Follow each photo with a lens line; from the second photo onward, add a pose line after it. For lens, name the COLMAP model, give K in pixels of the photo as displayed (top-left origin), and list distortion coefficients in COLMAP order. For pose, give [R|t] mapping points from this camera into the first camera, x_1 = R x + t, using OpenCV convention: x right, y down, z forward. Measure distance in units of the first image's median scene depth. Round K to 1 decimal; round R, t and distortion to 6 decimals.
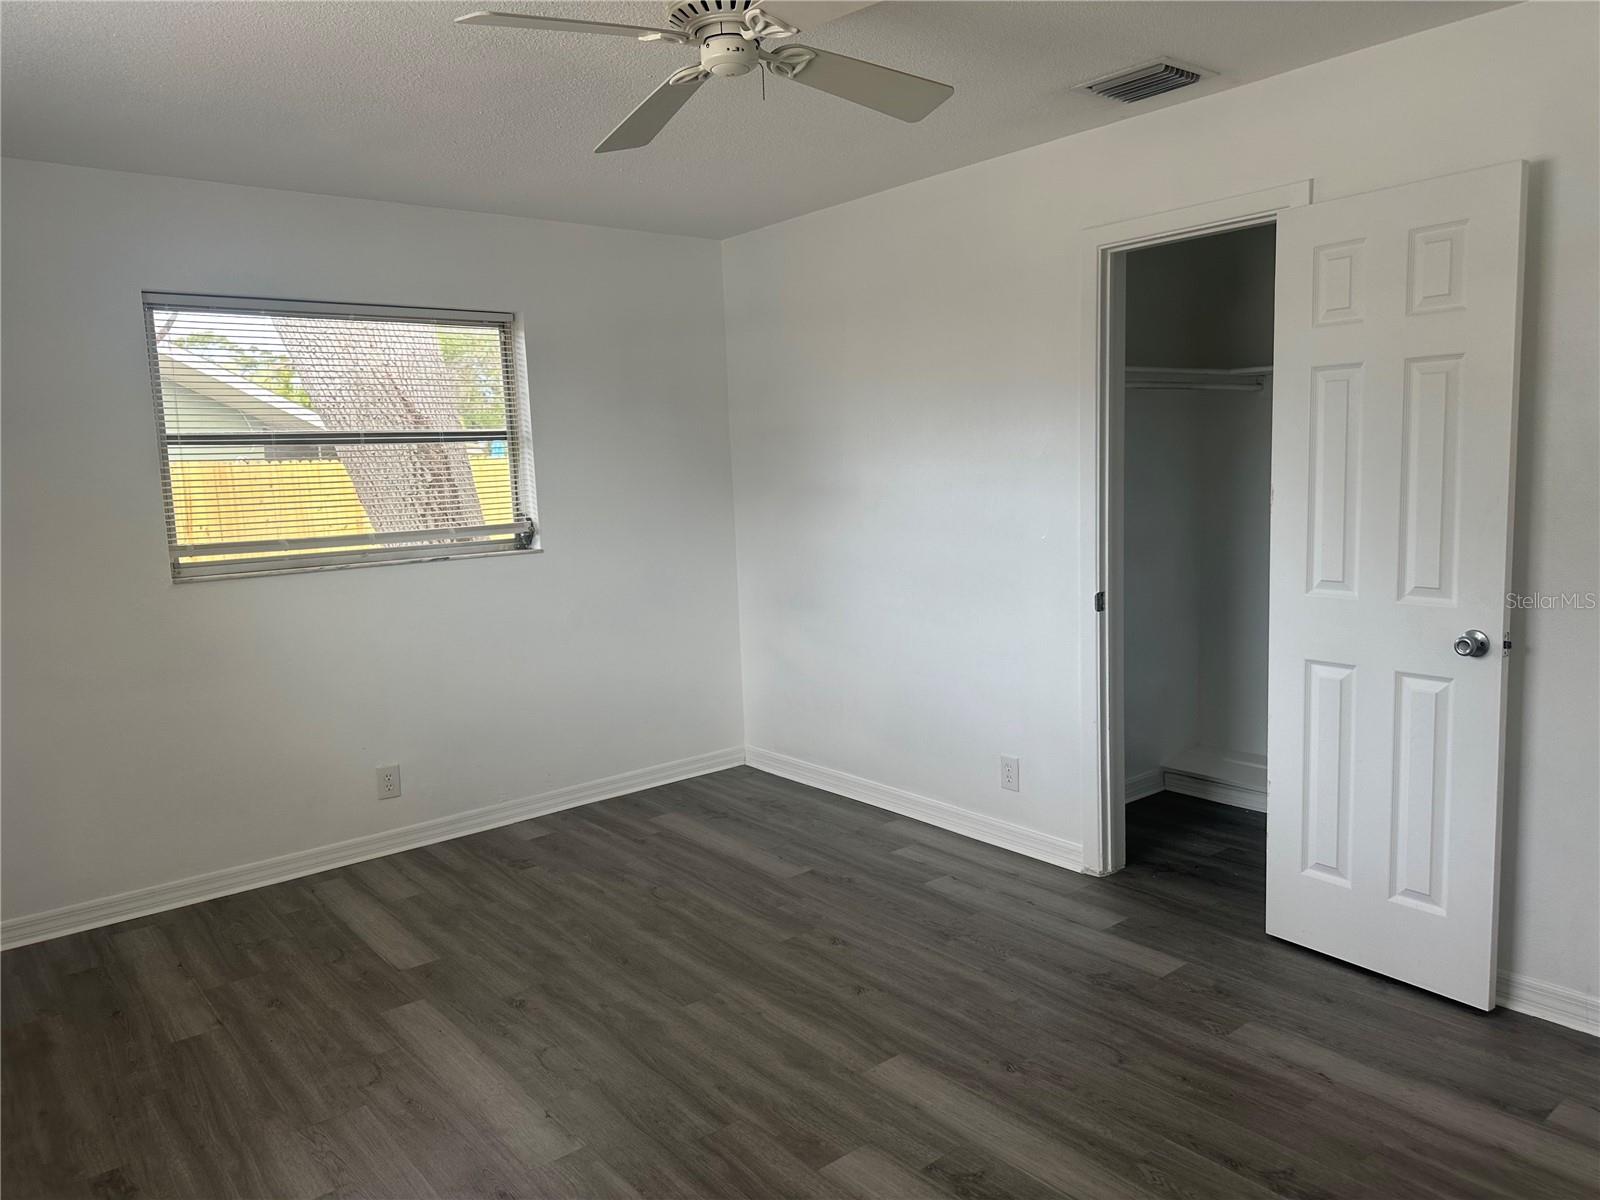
lens RADIAL K [[1118.3, 0, 806.7], [0, 1118.3, 608.3], [0, 0, 1]] dist [0.056928, -0.069868]
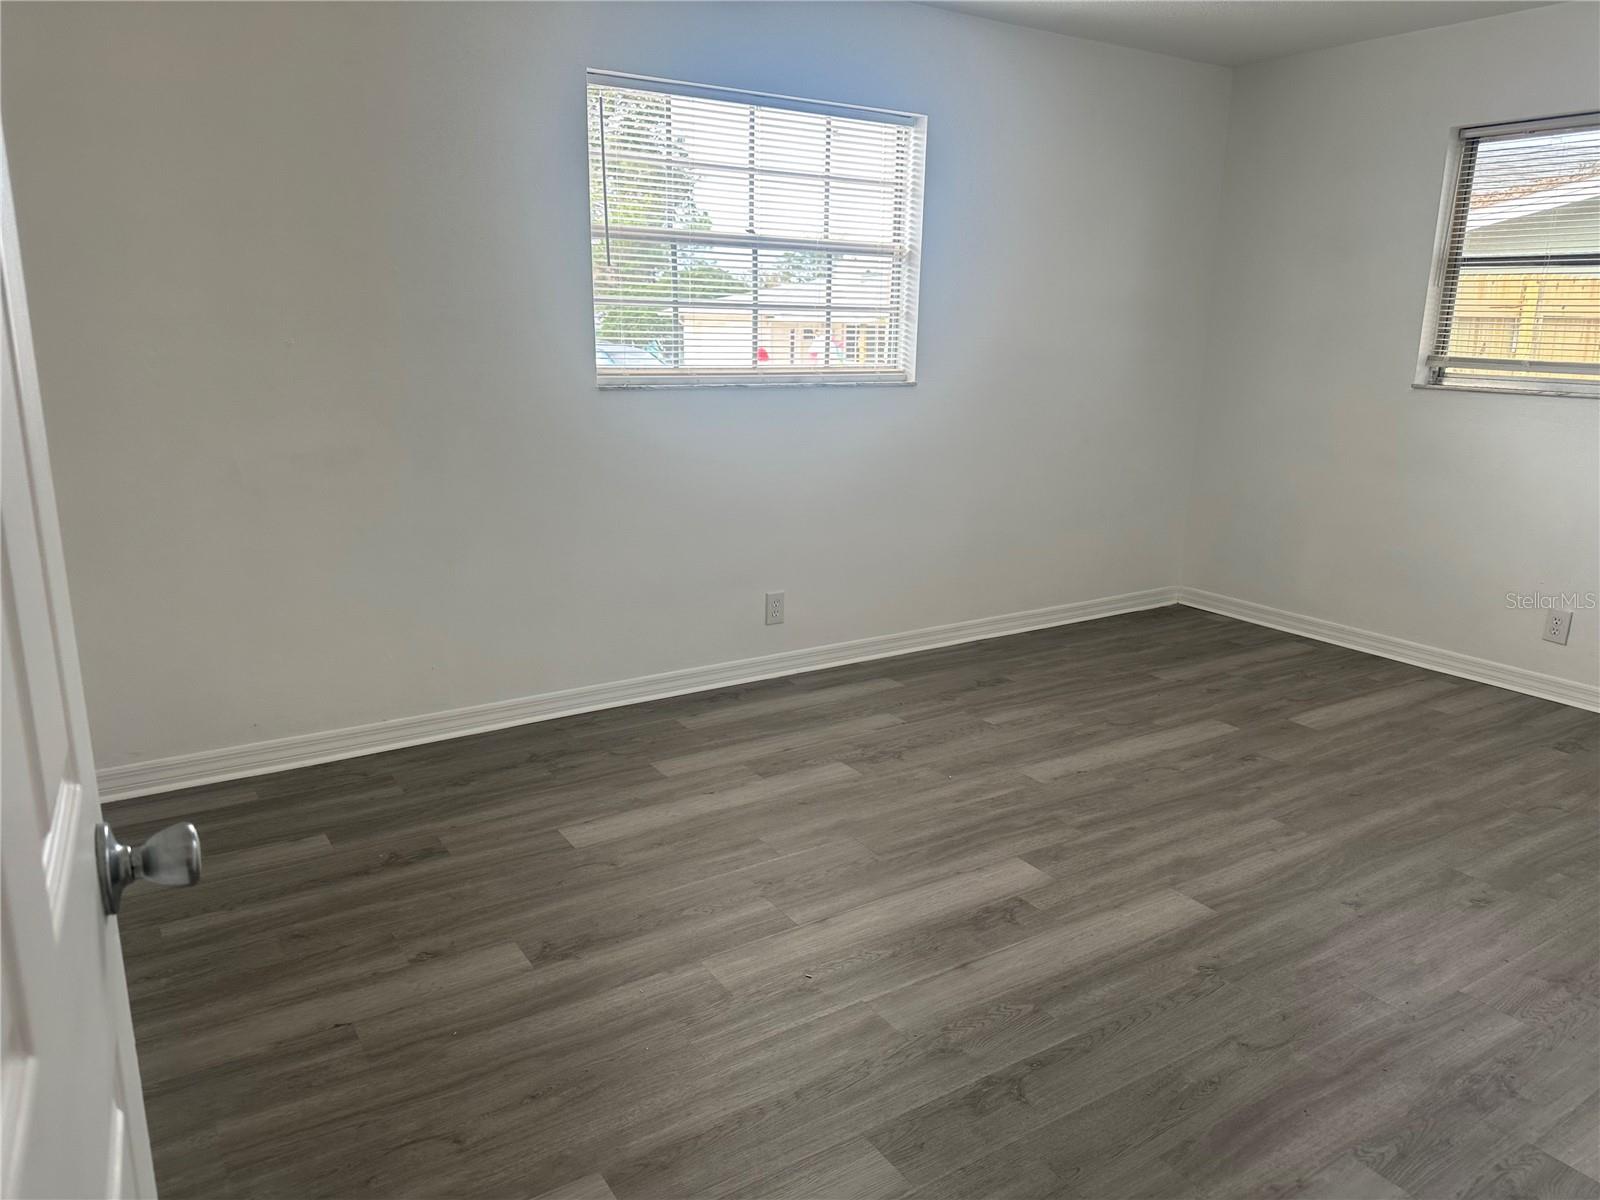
lens RADIAL K [[1118.3, 0, 800.2], [0, 1118.3, 592.2], [0, 0, 1]] dist [0.056928, -0.069868]
pose [[-0.108457, 0.270183, -0.956681, 0.785504], [-0.143369, 0.948046, 0.283998, -0.069810], [0.983709, 0.167960, -0.064086, 0.539407]]
